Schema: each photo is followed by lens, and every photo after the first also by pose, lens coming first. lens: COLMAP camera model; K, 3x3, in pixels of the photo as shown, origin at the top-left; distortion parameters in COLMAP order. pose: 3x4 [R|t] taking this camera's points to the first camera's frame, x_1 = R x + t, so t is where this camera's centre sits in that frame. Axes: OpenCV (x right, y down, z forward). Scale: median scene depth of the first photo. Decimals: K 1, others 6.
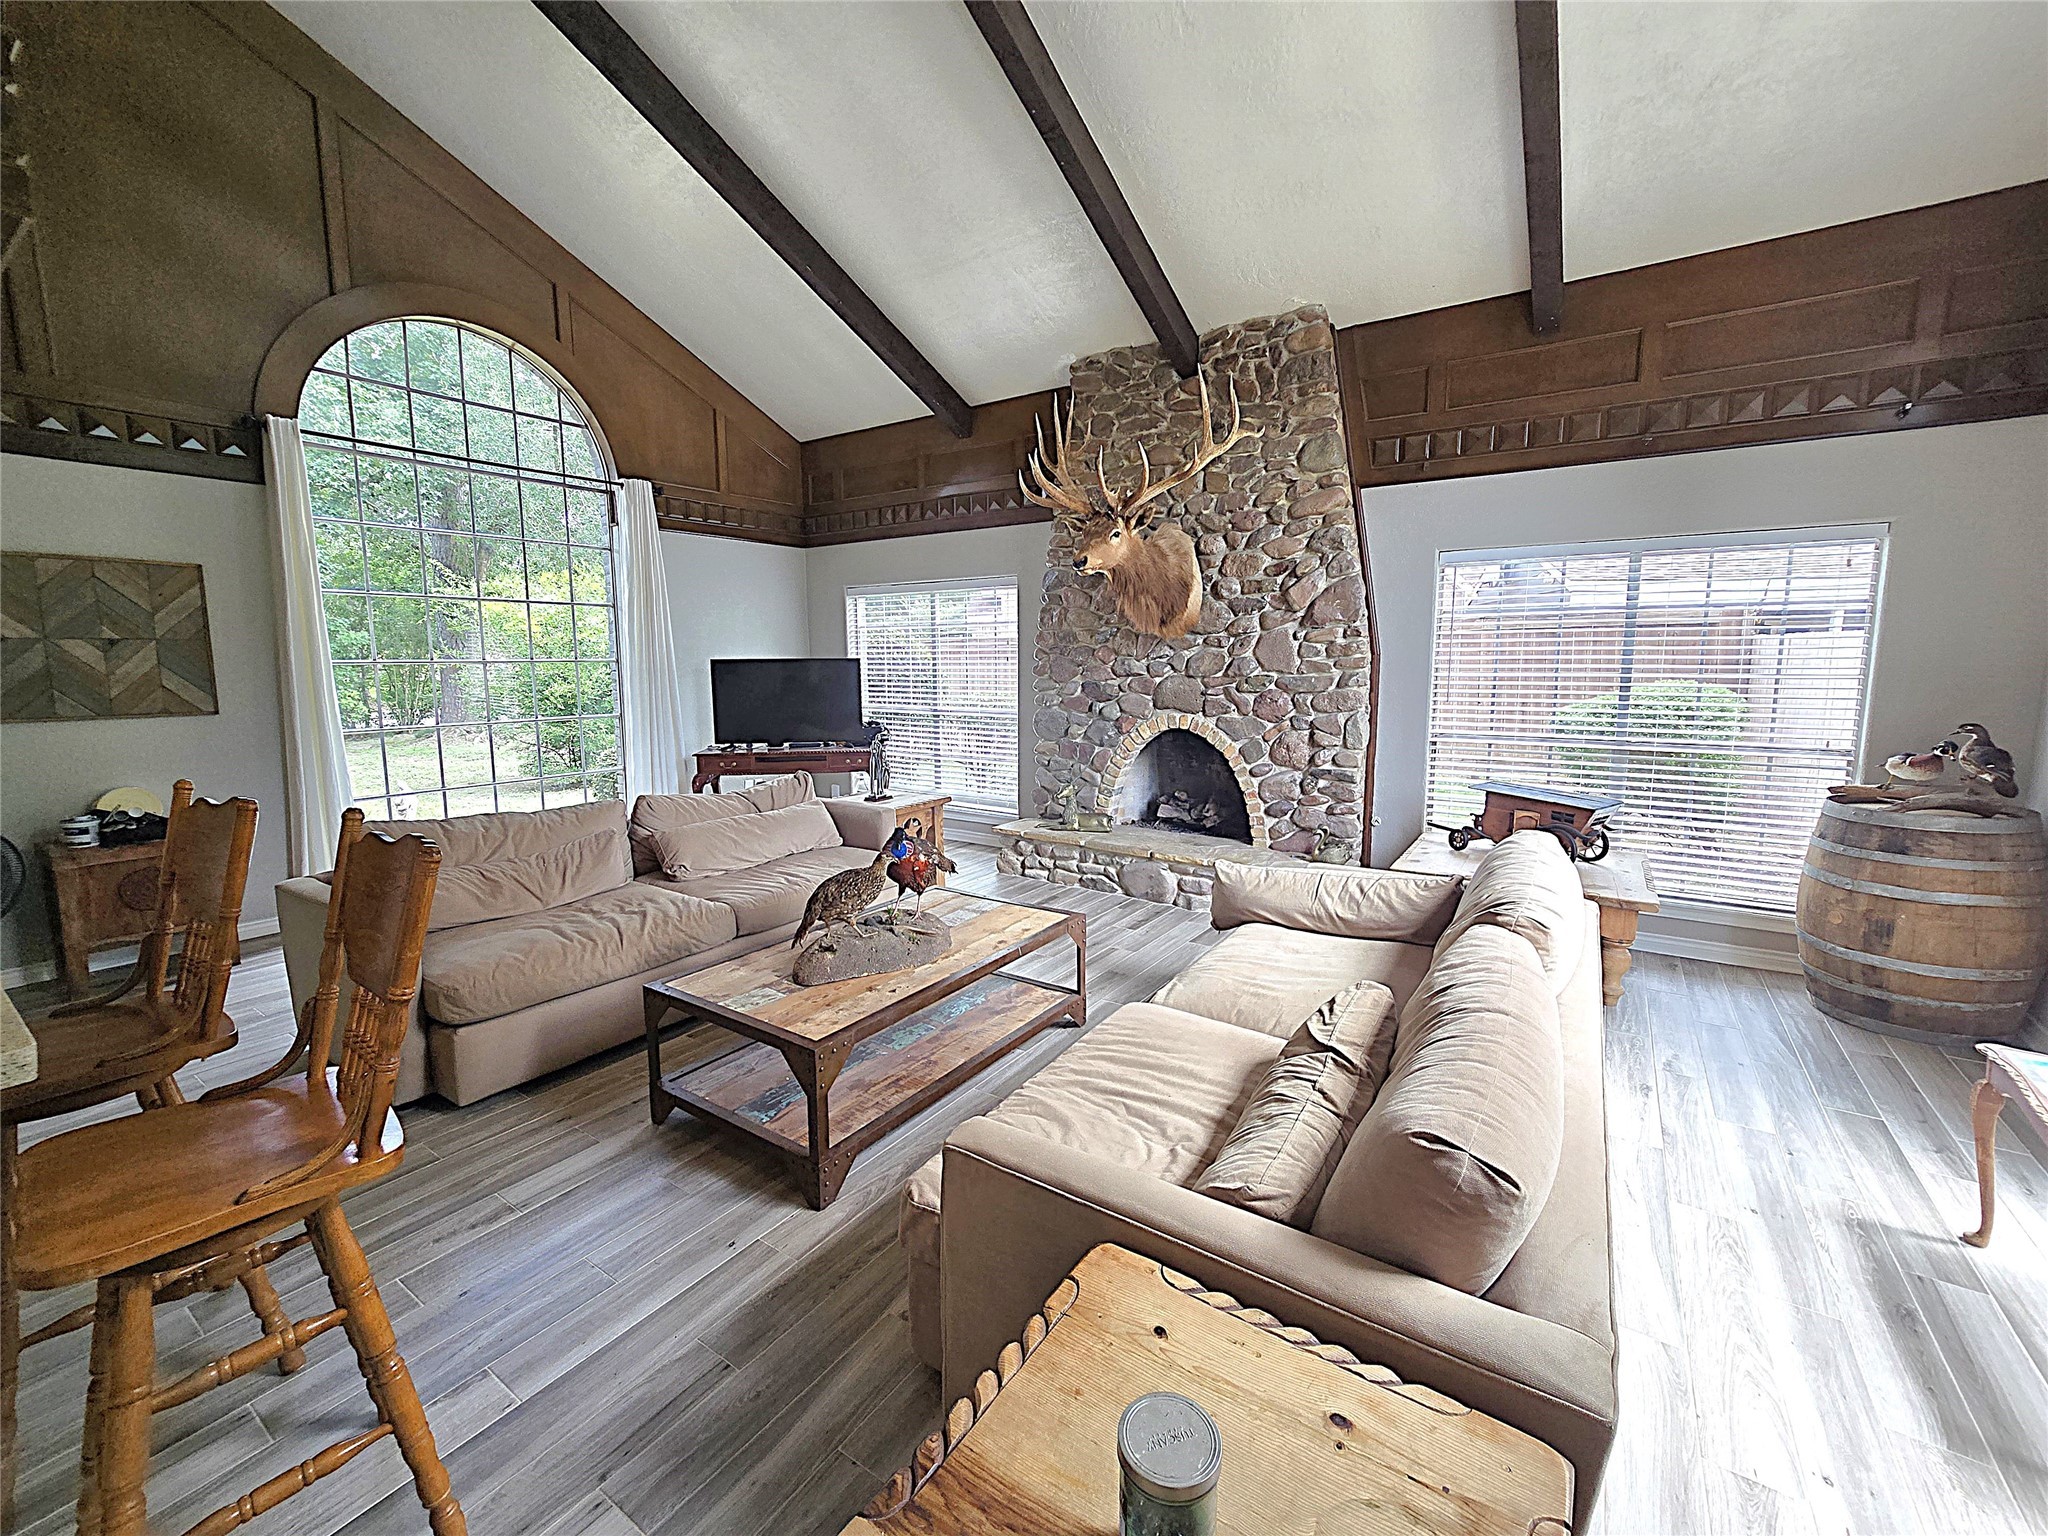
lens RADIAL K [[851.9, 0, 1040.4], [0, 851.9, 769.5], [0, 0, 1]] dist [-0.009398, 0.001358]
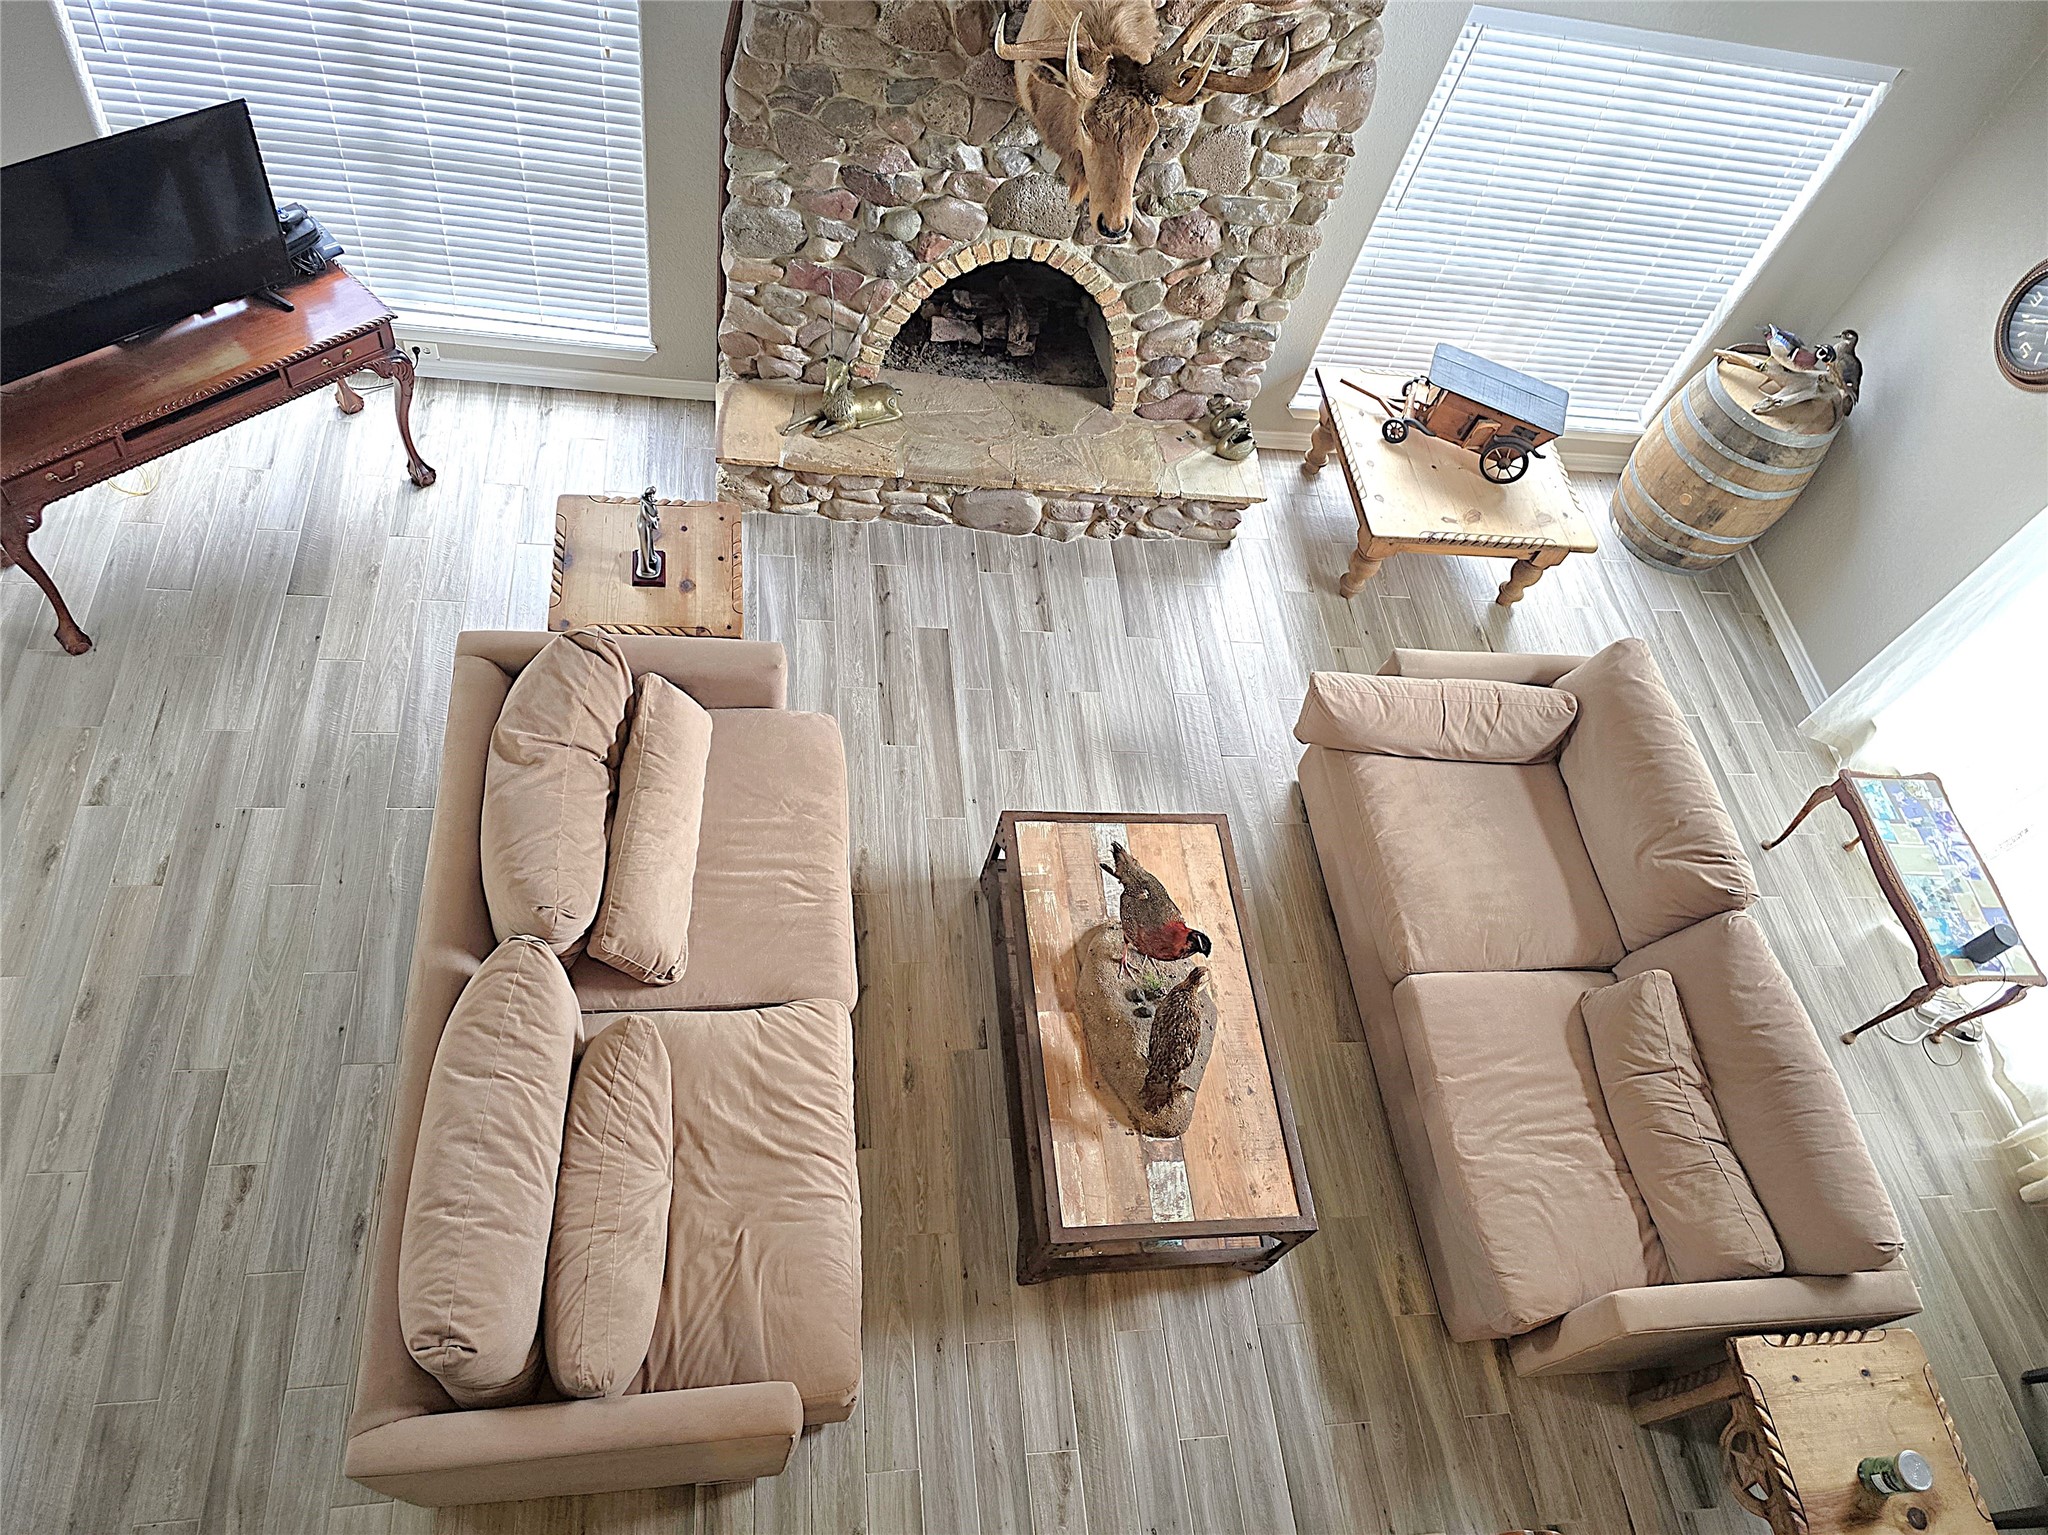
lens RADIAL K [[1398.9, 0, 1028.9], [0, 1398.9, 785.8], [0, 0, 1]] dist [0.030947, -0.010277]
pose [[0.749294, -0.447544, 0.488121, -0.518238], [-0.116569, 0.636436, 0.762470, -0.604101], [-0.651897, -0.628214, 0.424708, 0.370573]]
